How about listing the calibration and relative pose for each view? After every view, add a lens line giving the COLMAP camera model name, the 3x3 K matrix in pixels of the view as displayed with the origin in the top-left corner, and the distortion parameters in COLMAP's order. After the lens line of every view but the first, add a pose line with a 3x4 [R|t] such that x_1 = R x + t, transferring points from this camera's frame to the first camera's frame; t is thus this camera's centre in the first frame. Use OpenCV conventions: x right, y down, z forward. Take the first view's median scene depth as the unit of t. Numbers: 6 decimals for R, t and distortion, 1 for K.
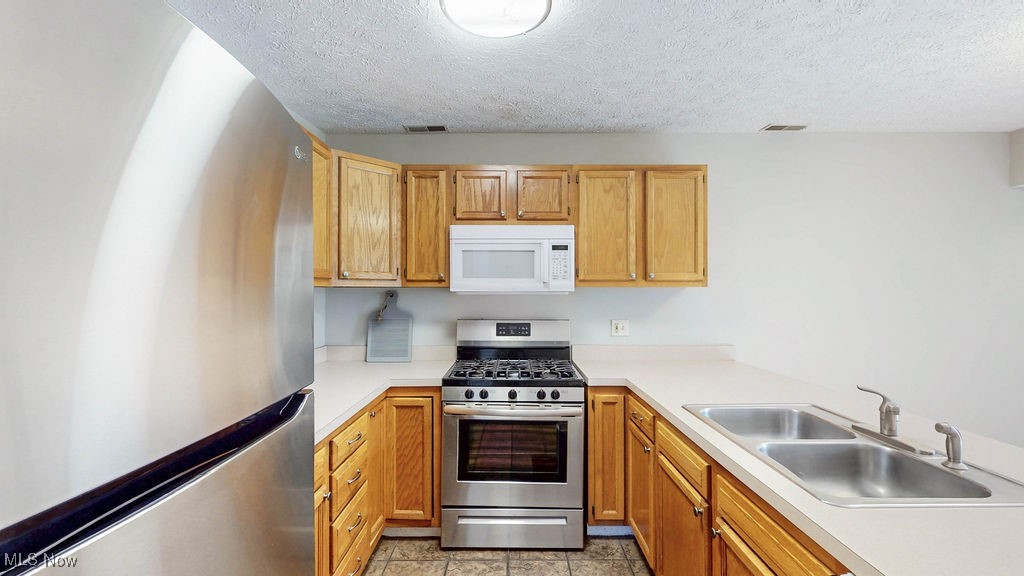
lens RADIAL K [[426.6, 0, 512.6], [0, 426.6, 289.1], [0, 0, 1]] dist [0.000512, -0.000005]
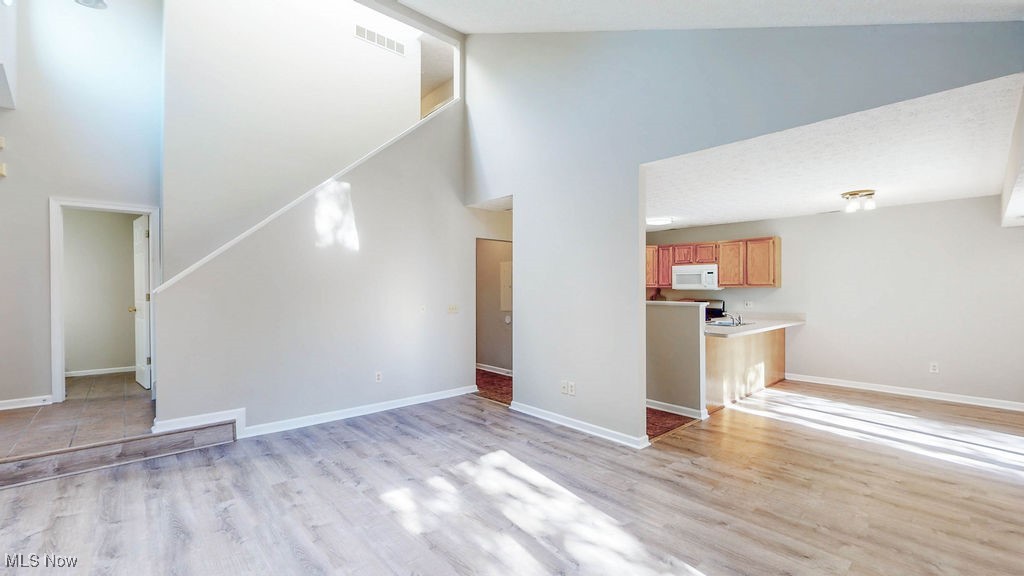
lens RADIAL K [[427.1, 0, 509.7], [0, 427.1, 291.8], [0, 0, 1]] dist [-0.001123, -0.000341]
pose [[0.672213, 0.006903, -0.740326, 1.241665], [0.000429, 0.999953, 0.009714, -0.003908], [0.740358, -0.006847, 0.672178, -1.740701]]
